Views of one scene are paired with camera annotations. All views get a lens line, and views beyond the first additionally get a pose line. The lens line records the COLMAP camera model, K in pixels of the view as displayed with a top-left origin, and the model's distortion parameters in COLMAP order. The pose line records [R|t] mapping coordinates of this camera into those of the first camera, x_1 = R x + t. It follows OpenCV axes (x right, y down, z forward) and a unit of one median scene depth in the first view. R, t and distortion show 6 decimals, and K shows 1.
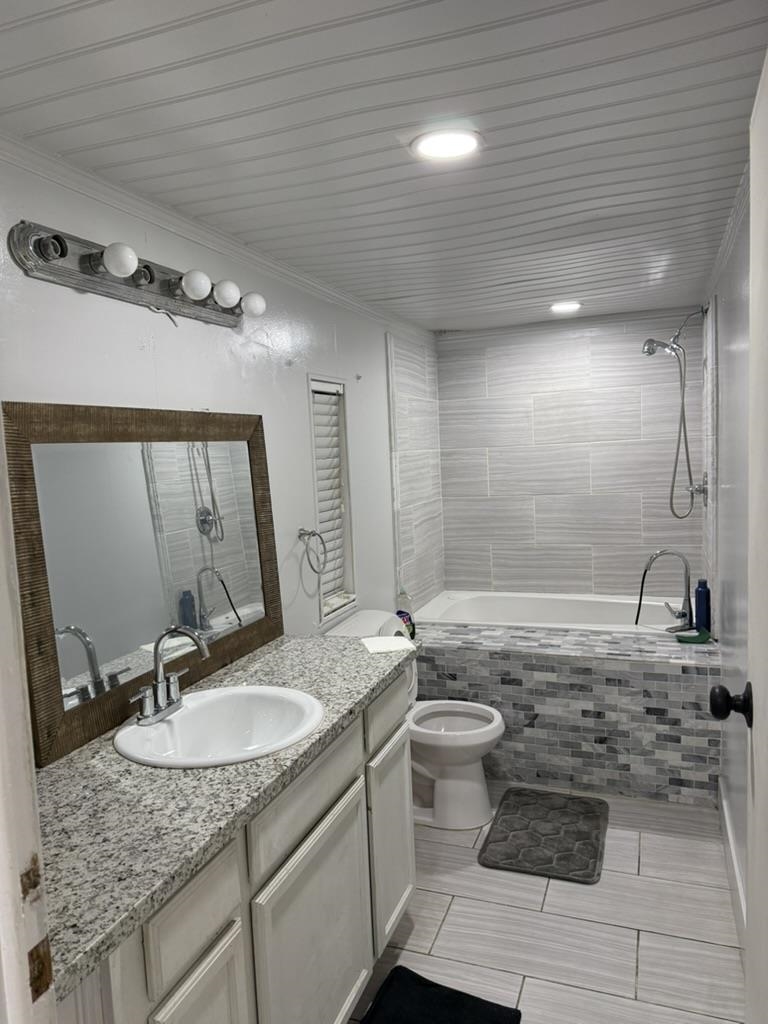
lens RADIAL K [[711.2, 0, 386.8], [0, 711.2, 509.2], [0, 0, 1]] dist [0.003174, -0.000266]
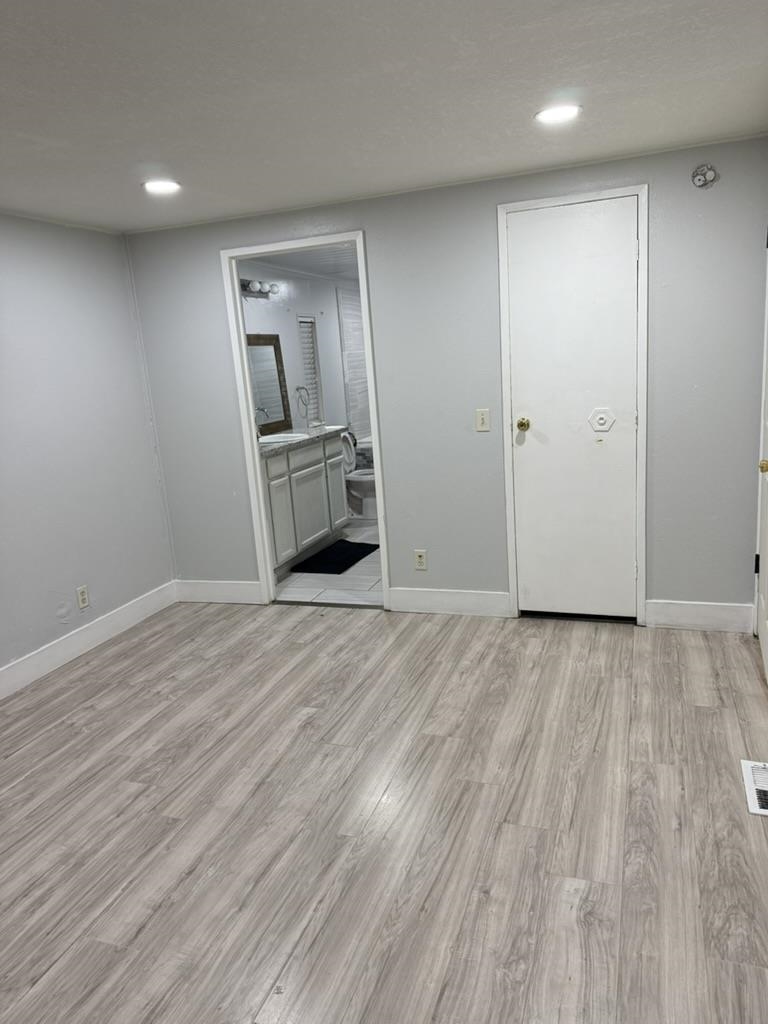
lens RADIAL K [[711.2, 0, 381.2], [0, 711.2, 520.2], [0, 0, 1]] dist [0.003174, -0.000266]
pose [[0.999433, -0.033660, -0.000241, 0.123137], [0.033398, 0.990687, 0.132002, 0.151988], [-0.004204, -0.131935, 0.991249, -1.209882]]
